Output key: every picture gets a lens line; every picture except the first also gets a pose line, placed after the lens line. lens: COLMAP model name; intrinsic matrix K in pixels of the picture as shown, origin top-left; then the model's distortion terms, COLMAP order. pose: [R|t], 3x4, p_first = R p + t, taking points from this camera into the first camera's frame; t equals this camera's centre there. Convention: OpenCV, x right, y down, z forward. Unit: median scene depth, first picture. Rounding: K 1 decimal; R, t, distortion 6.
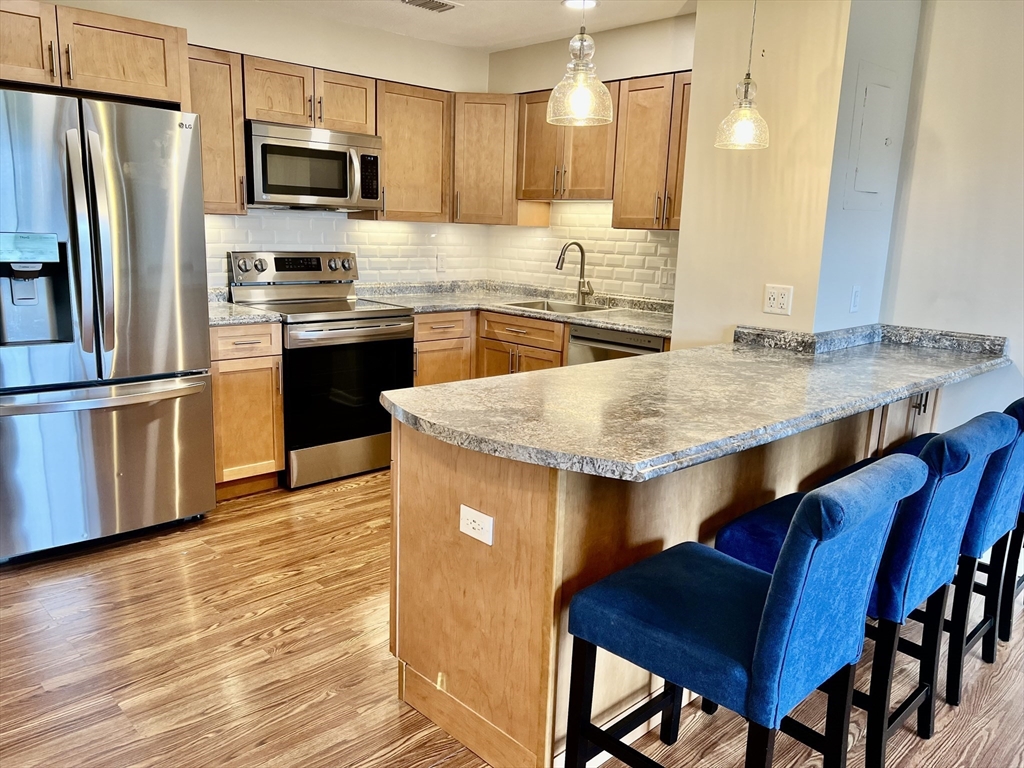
lens RADIAL K [[755.4, 0, 518.9], [0, 755.4, 389.8], [0, 0, 1]] dist [0.117415, -0.250494]
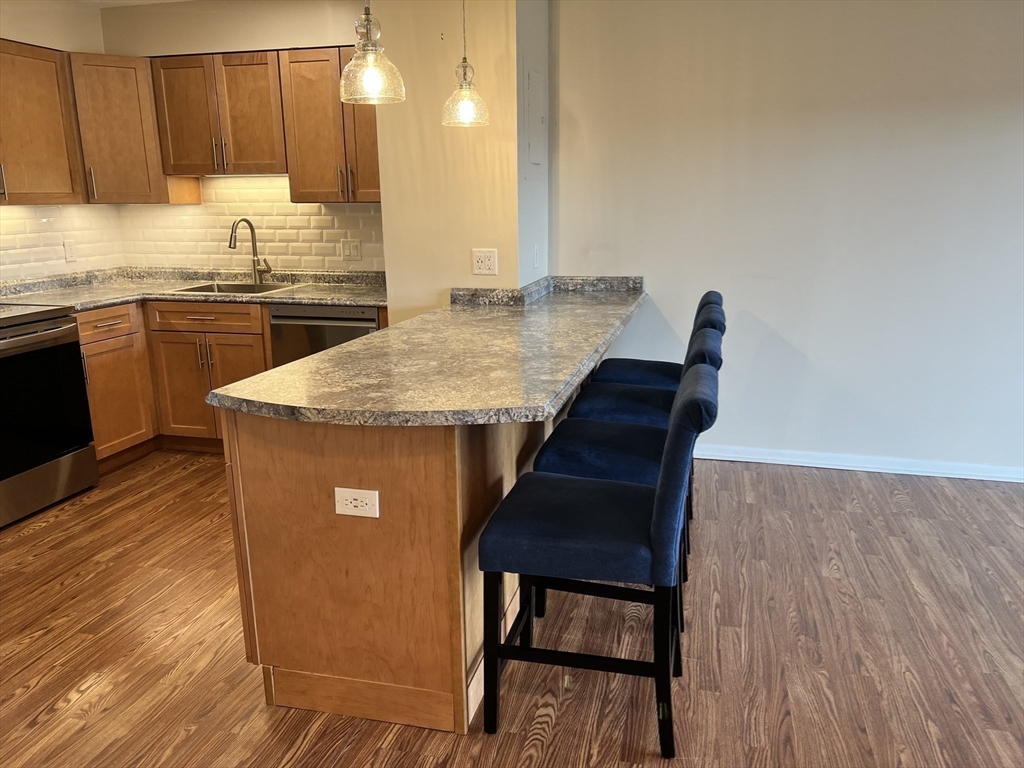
lens RADIAL K [[763.7, 0, 510.9], [0, 763.7, 390.6], [0, 0, 1]] dist [0.052524, -0.056405]
pose [[0.851821, -0.165676, 0.496943, -0.165129], [0.146942, 0.986152, 0.076897, -0.008379], [-0.502801, 0.007519, 0.864370, 0.003529]]
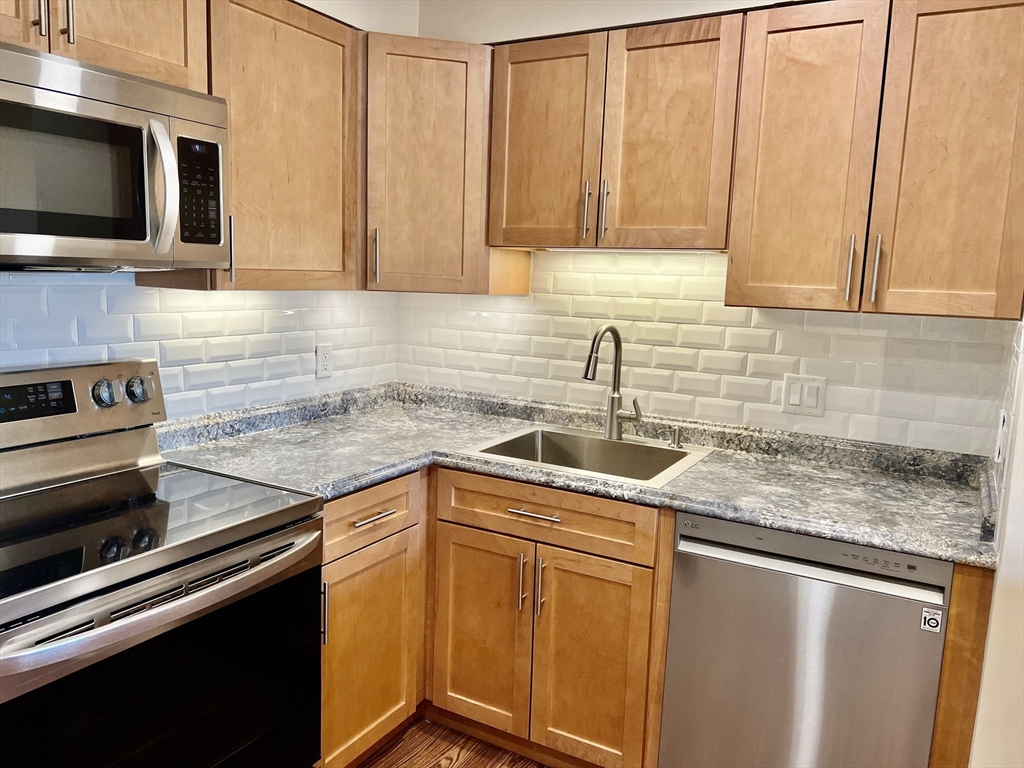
lens RADIAL K [[763.7, 0, 510.9], [0, 763.7, 390.6], [0, 0, 1]] dist [0.052524, -0.056405]
pose [[0.959473, -0.042616, 0.278559, -0.151973], [0.056492, 0.997520, -0.041976, -0.140380], [-0.276080, 0.056011, 0.959501, 0.544932]]
